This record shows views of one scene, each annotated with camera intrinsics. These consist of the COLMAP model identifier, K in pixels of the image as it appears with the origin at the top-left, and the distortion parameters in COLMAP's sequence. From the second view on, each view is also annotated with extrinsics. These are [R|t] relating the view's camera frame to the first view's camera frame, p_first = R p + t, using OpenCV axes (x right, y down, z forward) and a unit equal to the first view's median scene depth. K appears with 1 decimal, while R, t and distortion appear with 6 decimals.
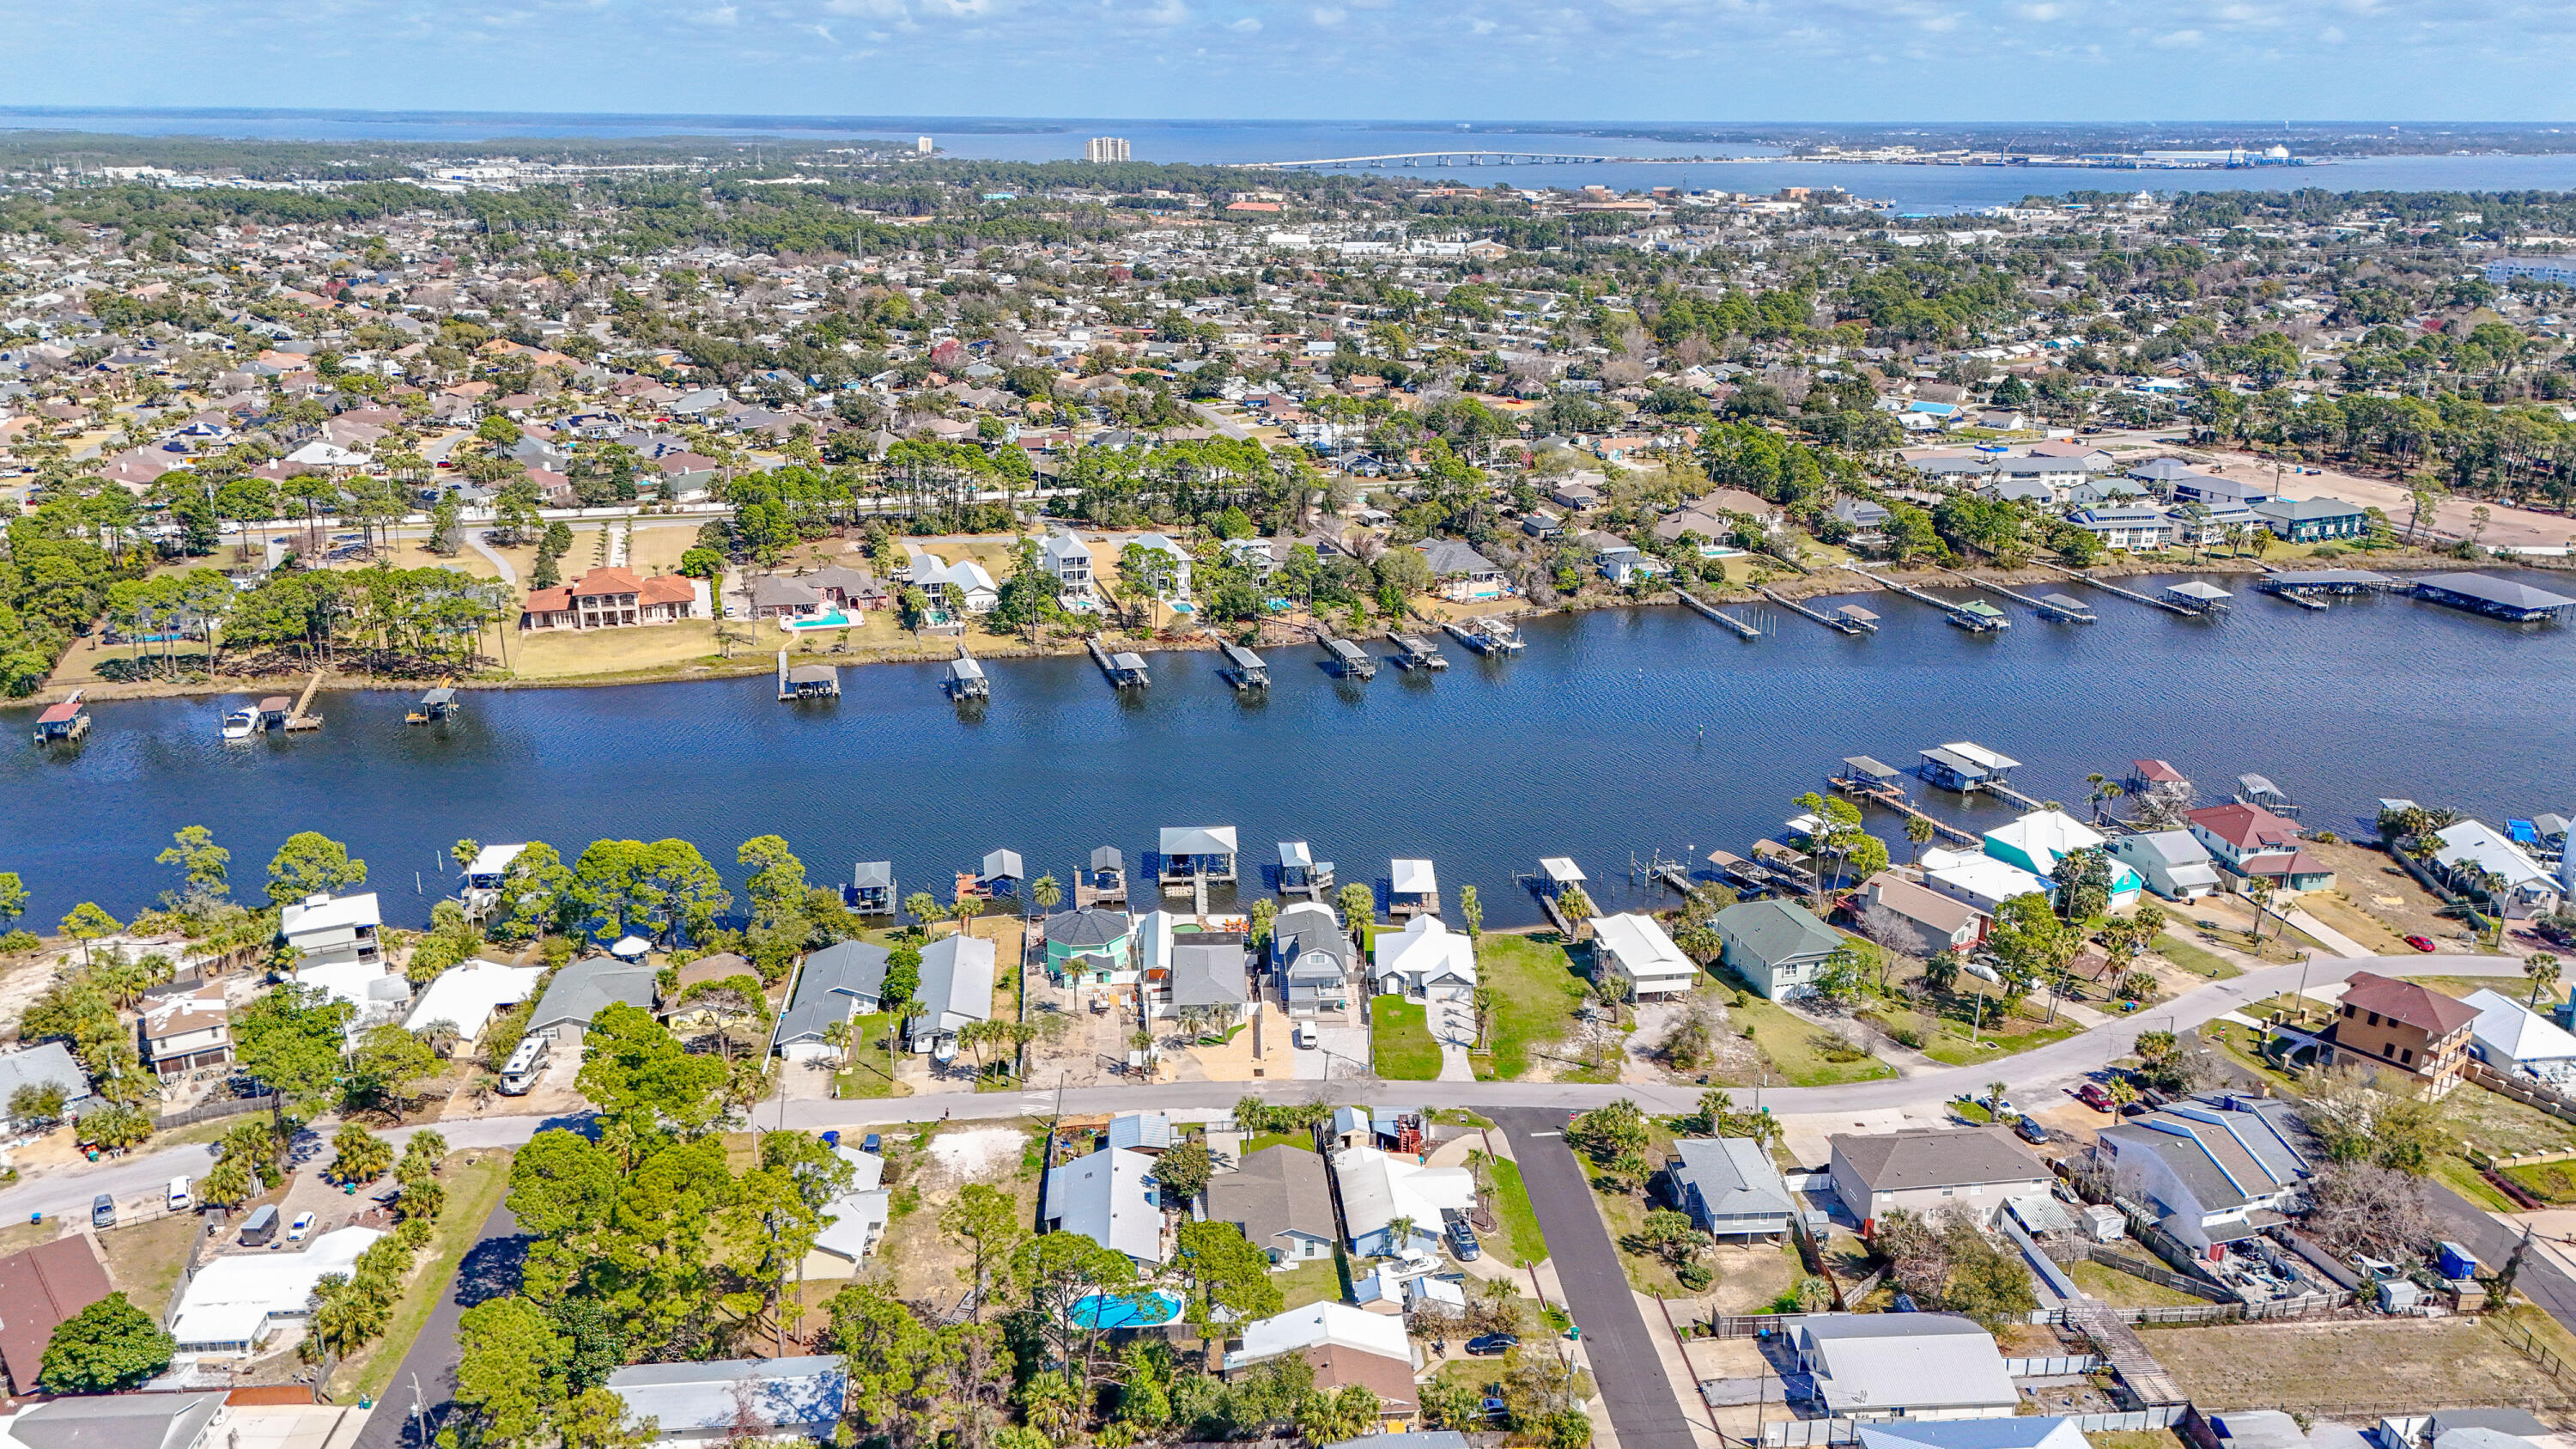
lens RADIAL K [[1887.9, 0, 1285.5], [0, 1887.9, 705.6], [0, 0, 1]] dist [0.084321, -0.082567]
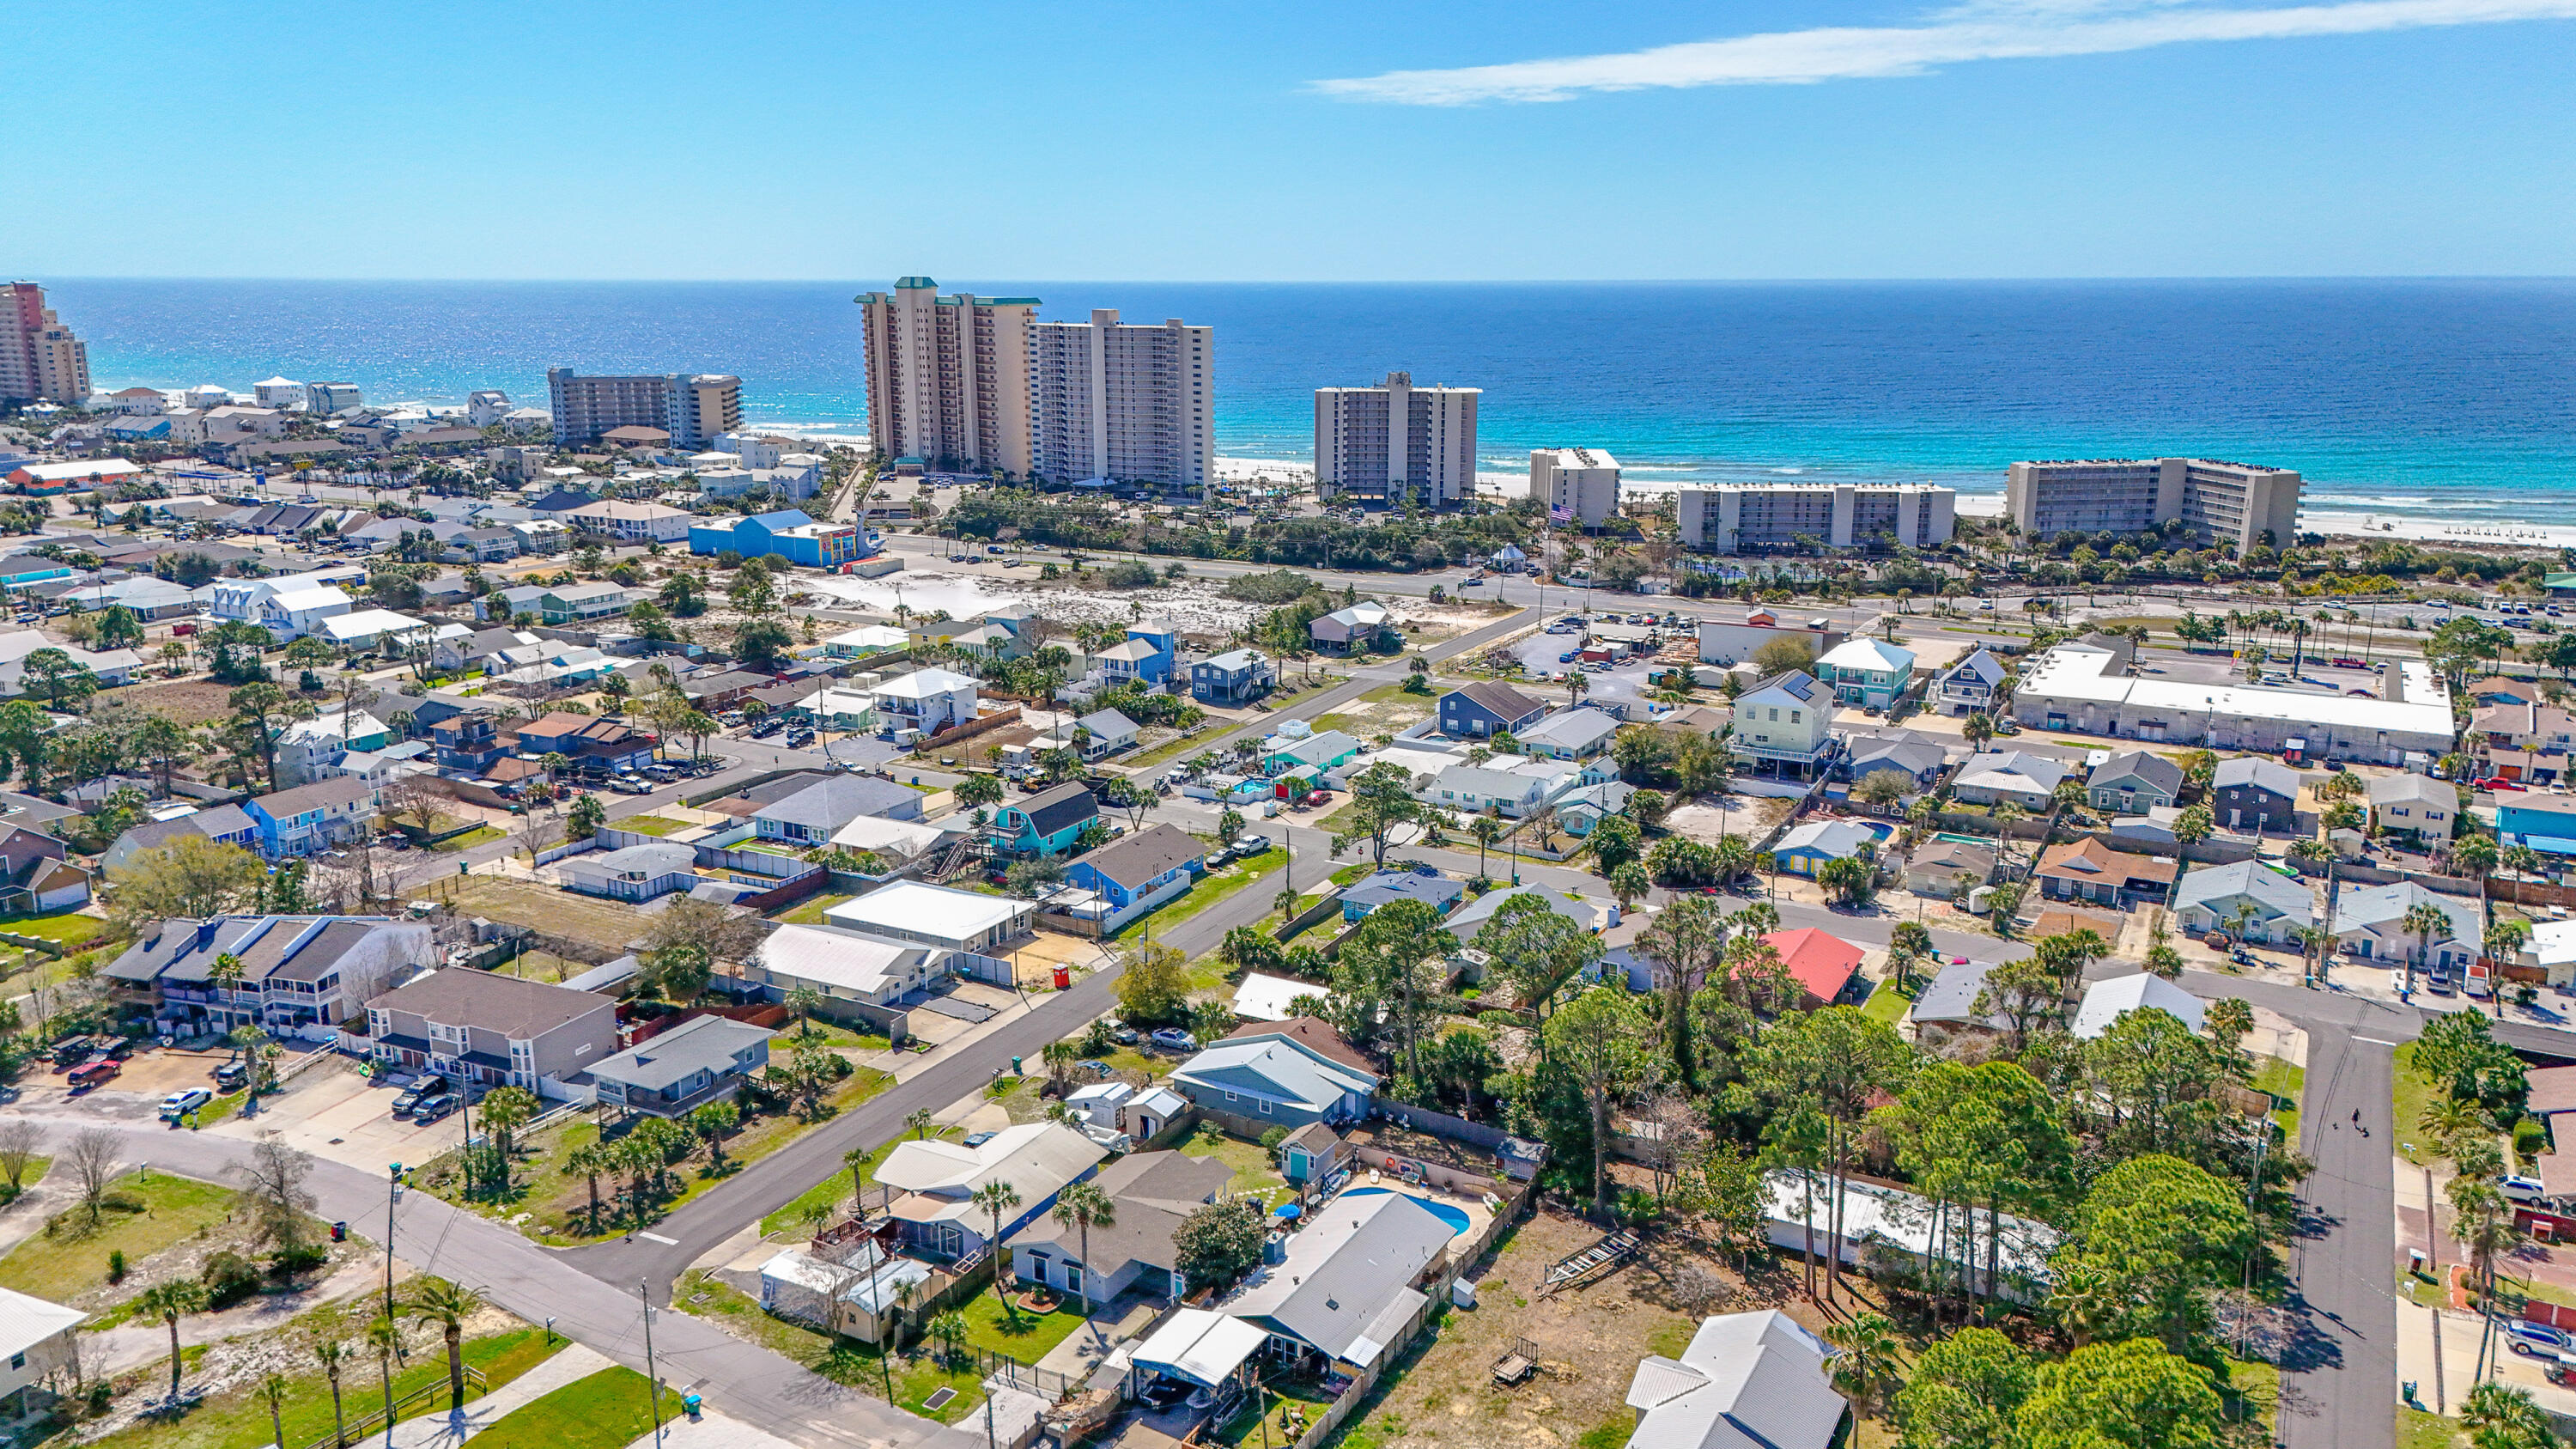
lens RADIAL K [[1887.9, 0, 1283.8], [0, 1887.9, 736.2], [0, 0, 1]] dist [0.084321, -0.082567]
pose [[-0.835843, -0.135333, 0.532025, -0.335644], [0.159312, 0.867633, 0.470992, -0.182987], [-0.525343, 0.478433, -0.703645, 1.135771]]
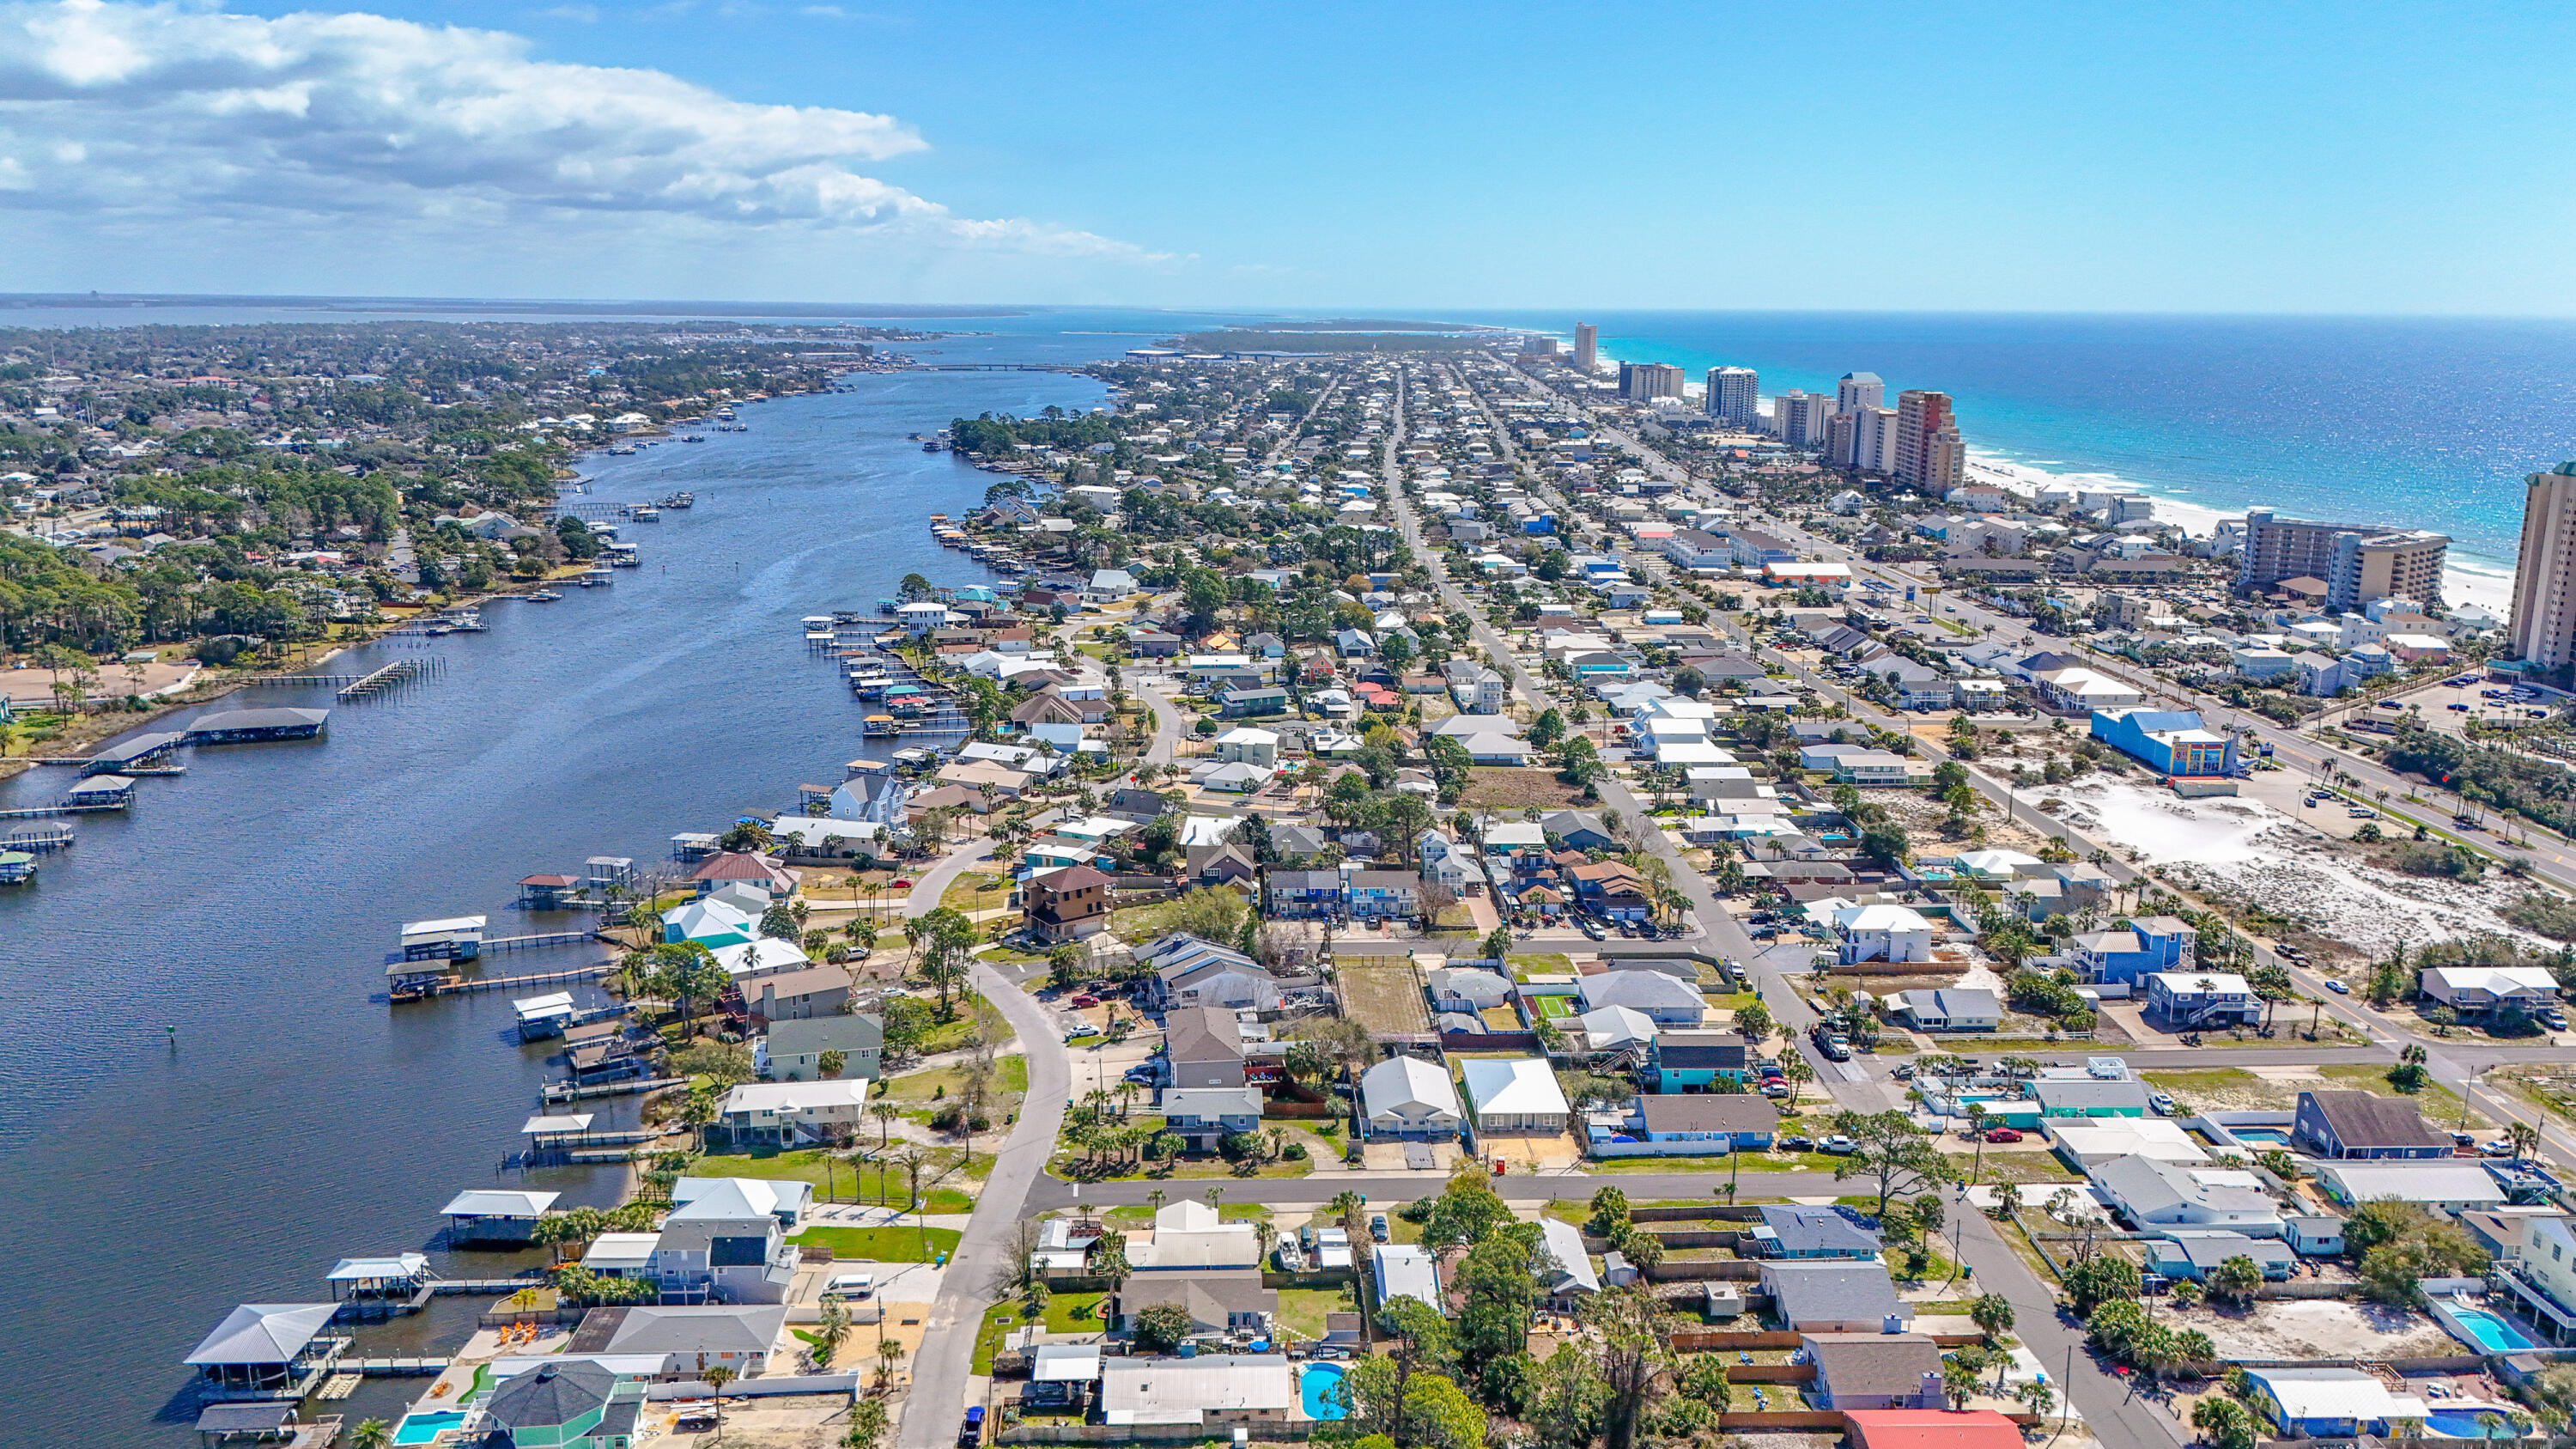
lens RADIAL K [[1887.9, 0, 1287.0], [0, 1887.9, 732.3], [0, 0, 1]] dist [0.084321, -0.082567]
pose [[0.037452, -0.229019, 0.972701, -0.819789], [0.290881, 0.933732, 0.208644, -0.212403], [-0.956026, 0.275126, 0.101587, 0.611828]]
